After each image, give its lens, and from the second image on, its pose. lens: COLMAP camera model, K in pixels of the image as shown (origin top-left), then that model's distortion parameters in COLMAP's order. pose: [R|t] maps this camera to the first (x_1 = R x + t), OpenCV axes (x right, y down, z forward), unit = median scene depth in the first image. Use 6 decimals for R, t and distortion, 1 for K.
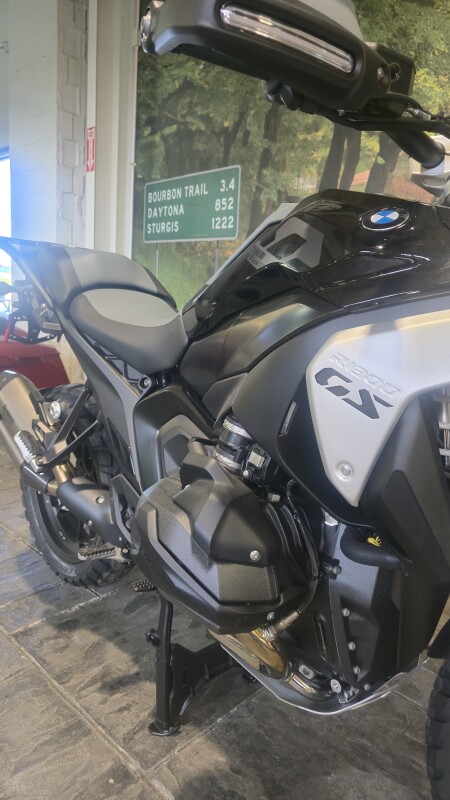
lens RADIAL K [[541.5, 0, 225.4], [0, 541.5, 394.3], [0, 0, 1]] dist [0.056299, -0.054508]
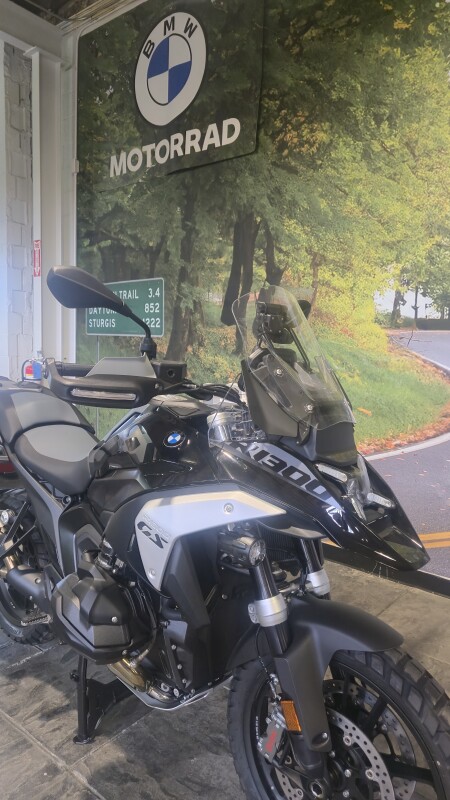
lens RADIAL K [[536.7, 0, 230.7], [0, 536.7, 402.8], [0, 0, 1]] dist [0.060773, -0.053229]
pose [[0.995871, -0.035328, 0.083620, 0.165809], [0.040362, 0.997424, -0.059301, -0.162115], [-0.081310, 0.062431, 0.994732, -0.471996]]
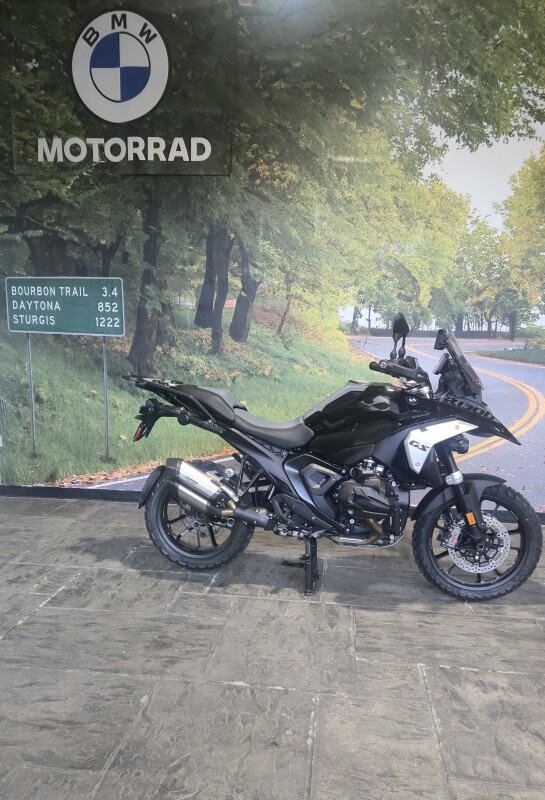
lens RADIAL K [[642.6, 0, 271.6], [0, 642.6, 489.5], [0, 0, 1]] dist [0.058512, -0.048040]
pose [[0.796899, -0.156822, 0.583403, -1.614606], [0.115134, 0.987444, 0.108164, -0.151322], [-0.593040, -0.019026, 0.804948, -1.037658]]
